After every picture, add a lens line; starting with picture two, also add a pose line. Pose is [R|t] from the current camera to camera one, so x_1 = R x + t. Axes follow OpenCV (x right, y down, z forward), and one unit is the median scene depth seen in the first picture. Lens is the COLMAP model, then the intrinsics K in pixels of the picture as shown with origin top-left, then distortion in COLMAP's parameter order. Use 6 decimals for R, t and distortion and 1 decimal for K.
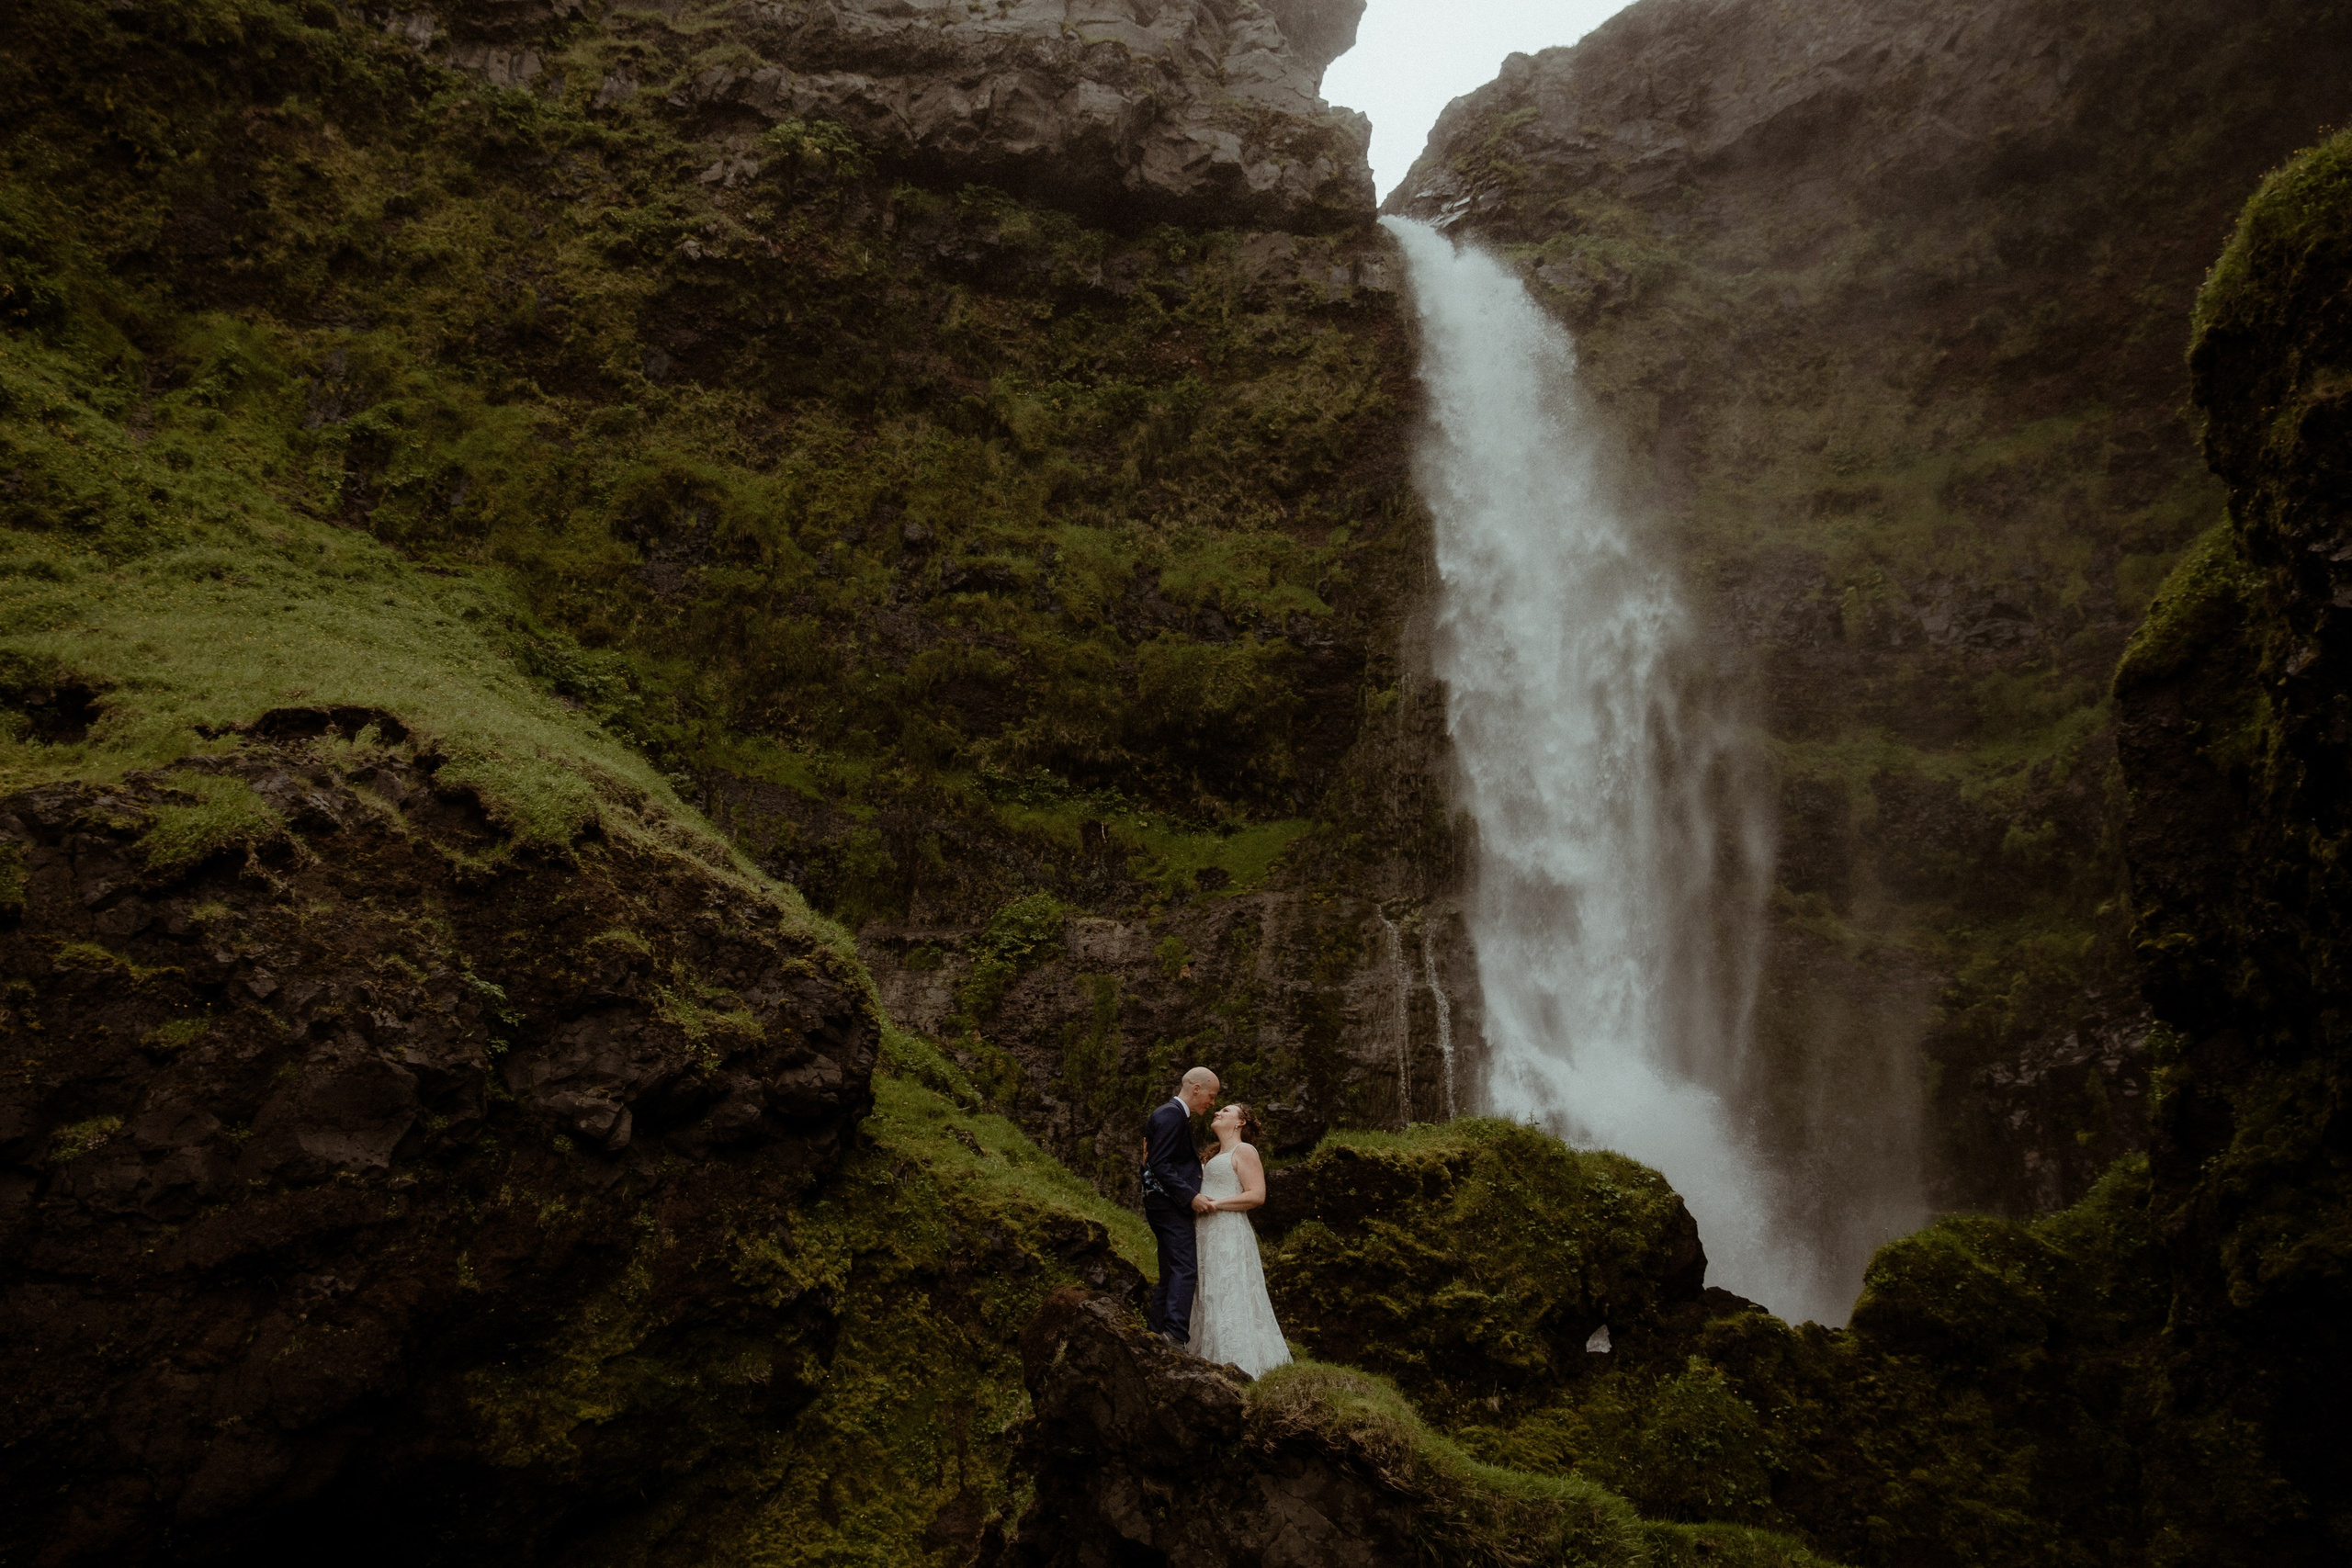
lens RADIAL K [[2232.5, 0, 1077.0], [0, 2232.5, 790.6], [0, 0, 1]] dist [-0.053753, 0.106162]
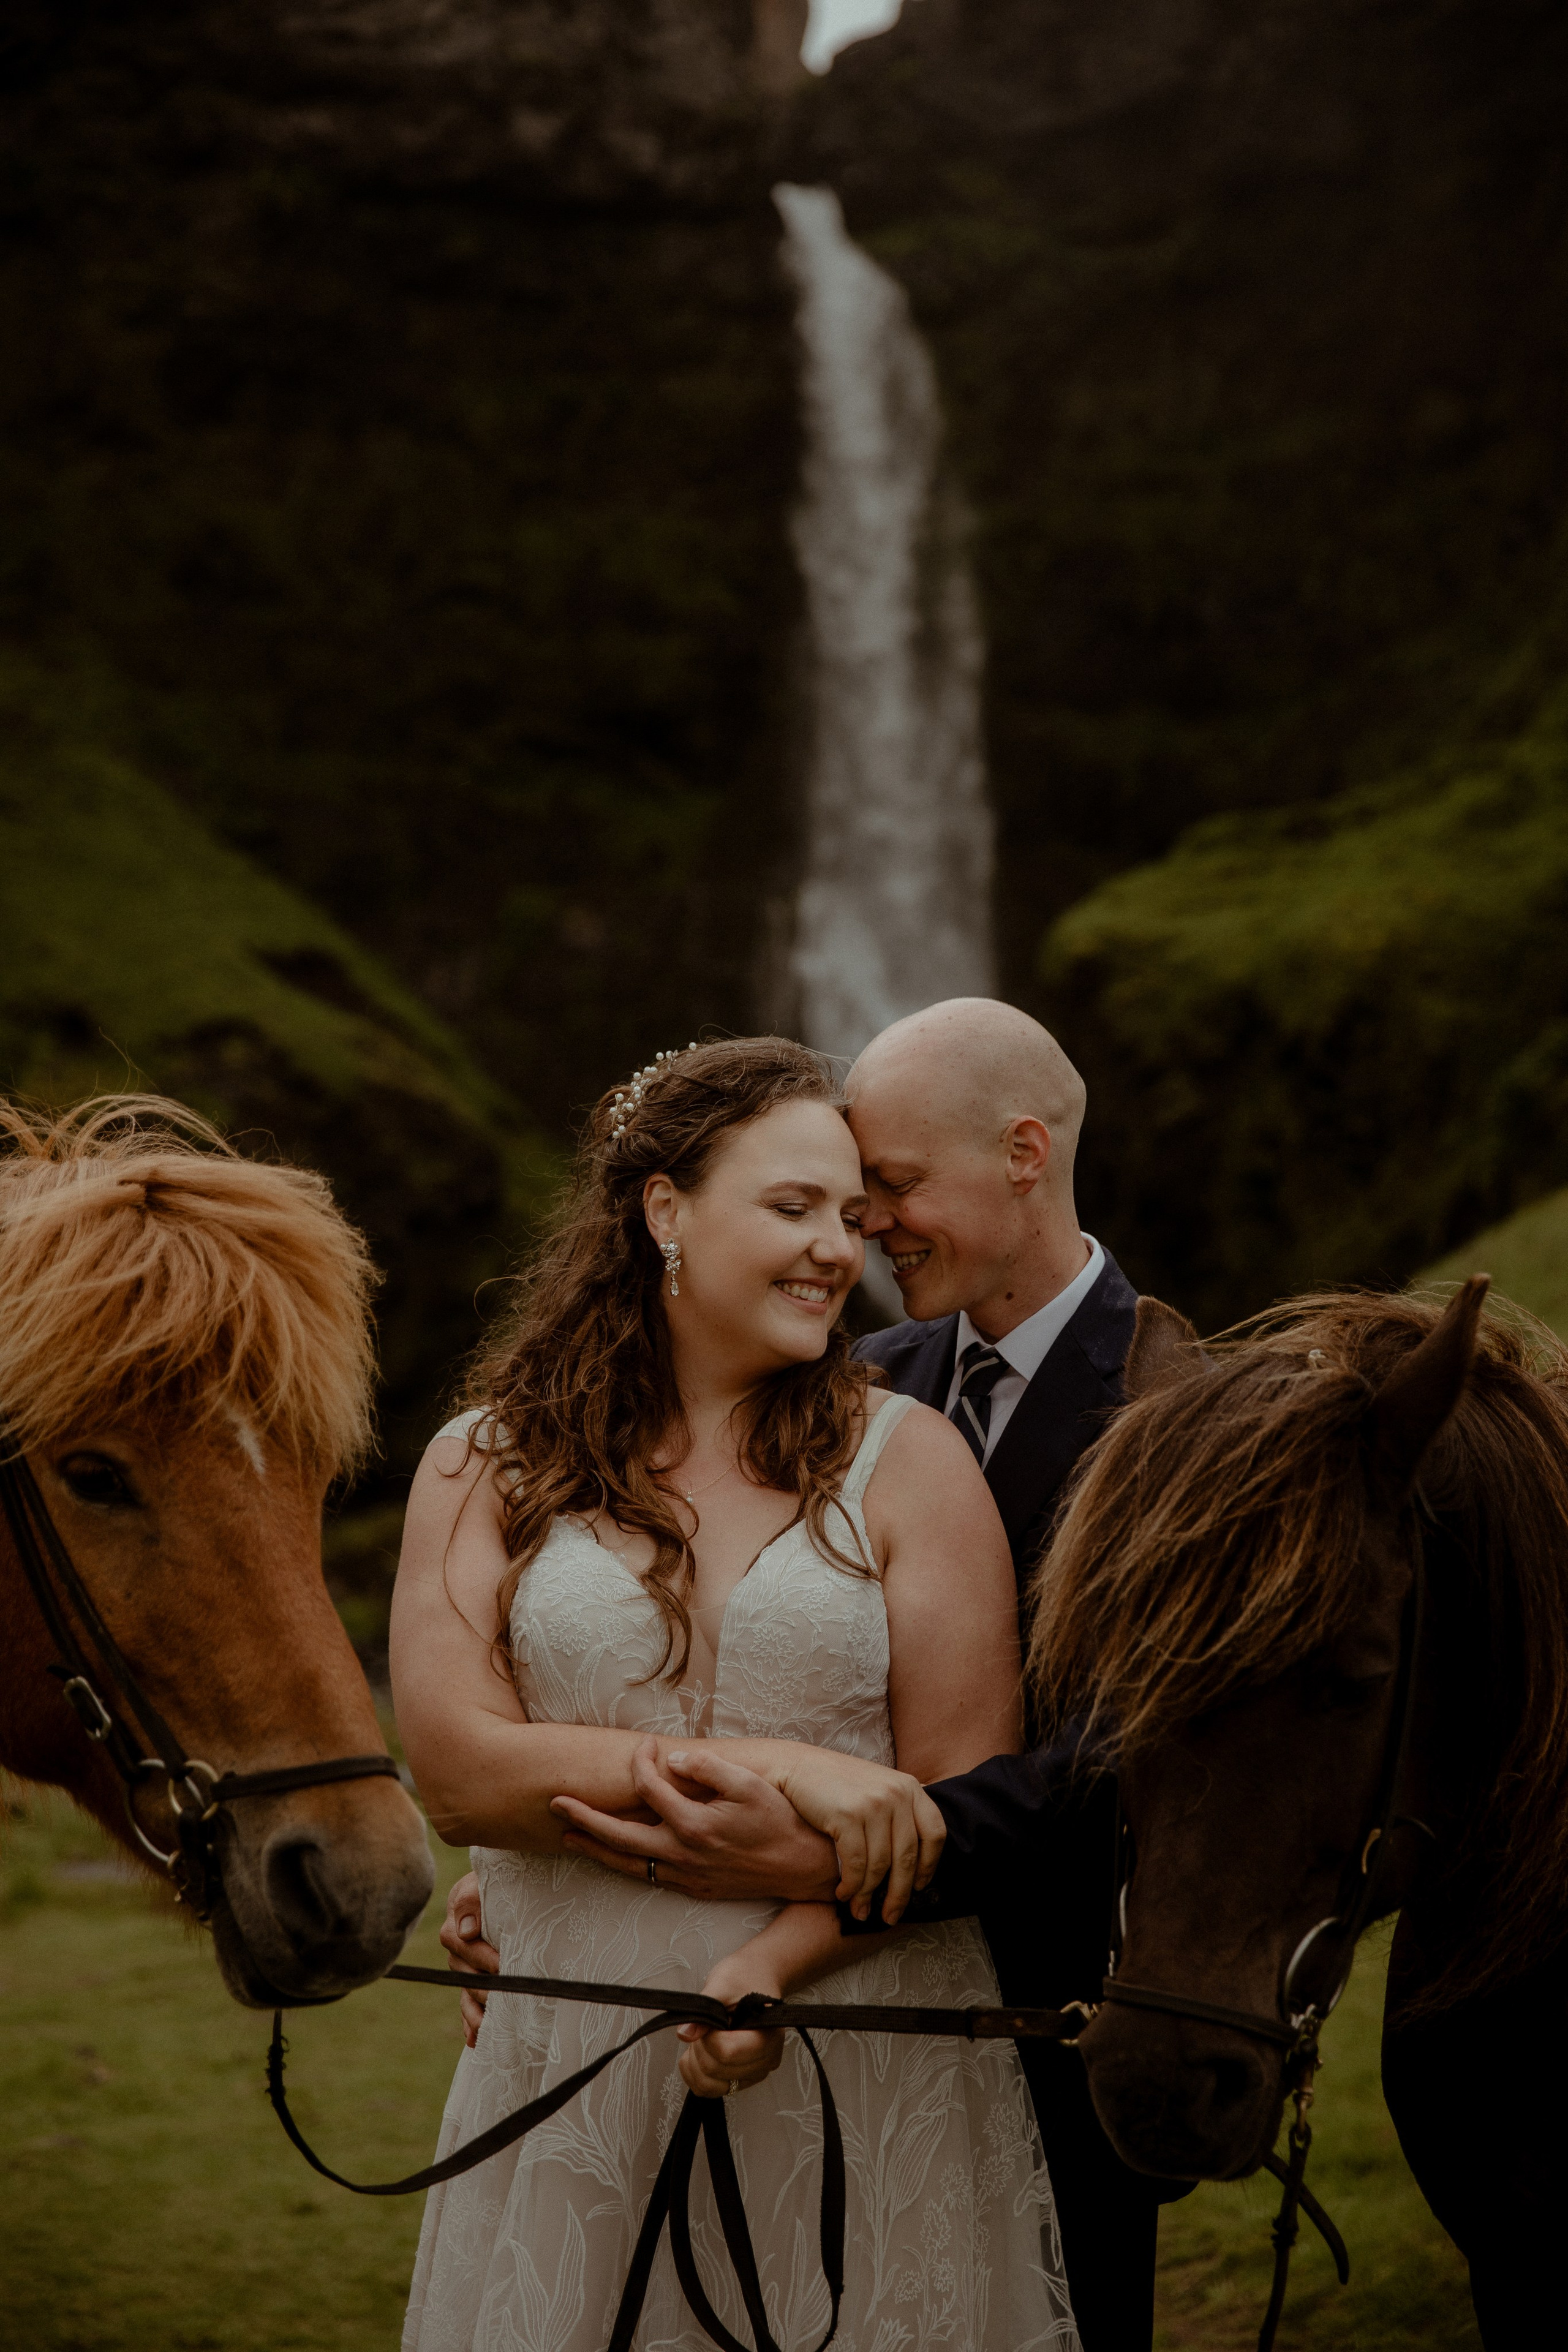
lens RADIAL K [[3765.8, 0, 782.2], [0, 3765.8, 1154.9], [0, 0, 1]] dist [0.208527, -0.051232]
pose [[0.994536, -0.052313, 0.090342, -0.072734], [0.017129, 0.935430, 0.353097, -0.552592], [-0.102980, -0.349620, 0.931215, -1.113714]]
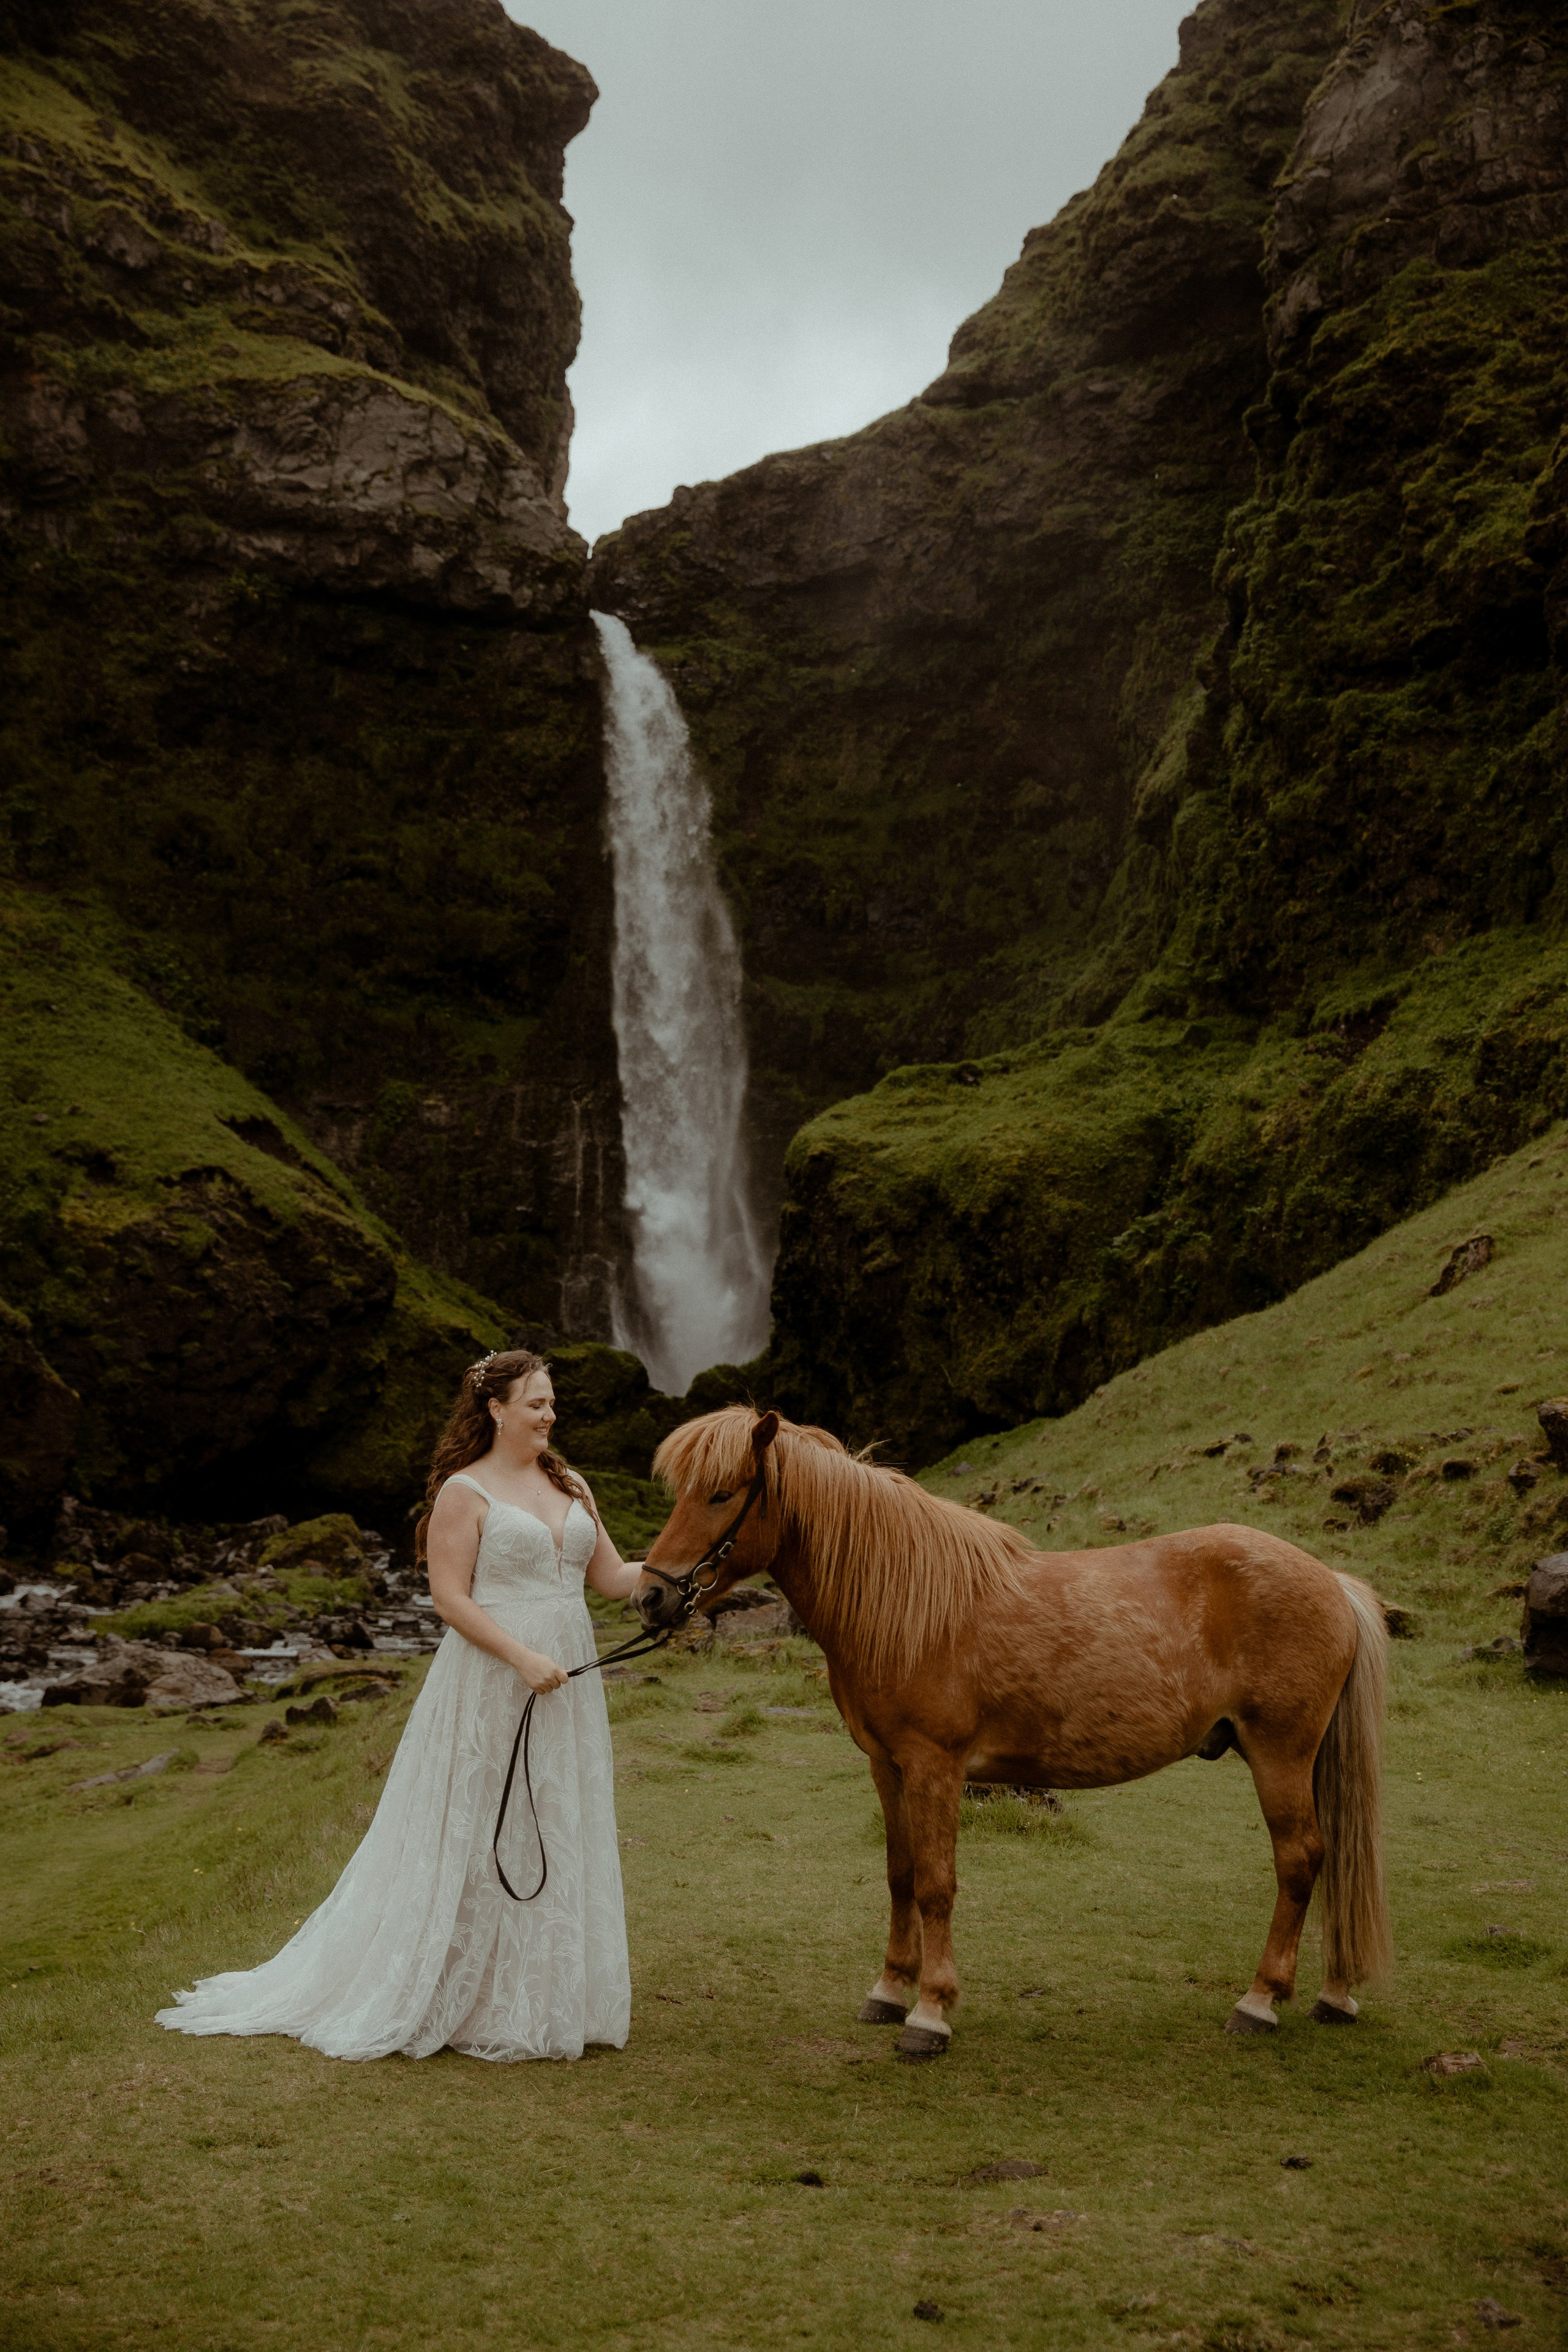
lens RADIAL K [[2732.1, 0, 784.3], [0, 2732.1, 1186.9], [0, 0, 1]] dist [0.025603, 0.132766]
pose [[0.978041, -0.002220, 0.208398, -0.167668], [-0.066532, 0.944295, 0.322304, -0.590586], [-0.197505, -0.329091, 0.923412, -1.180796]]
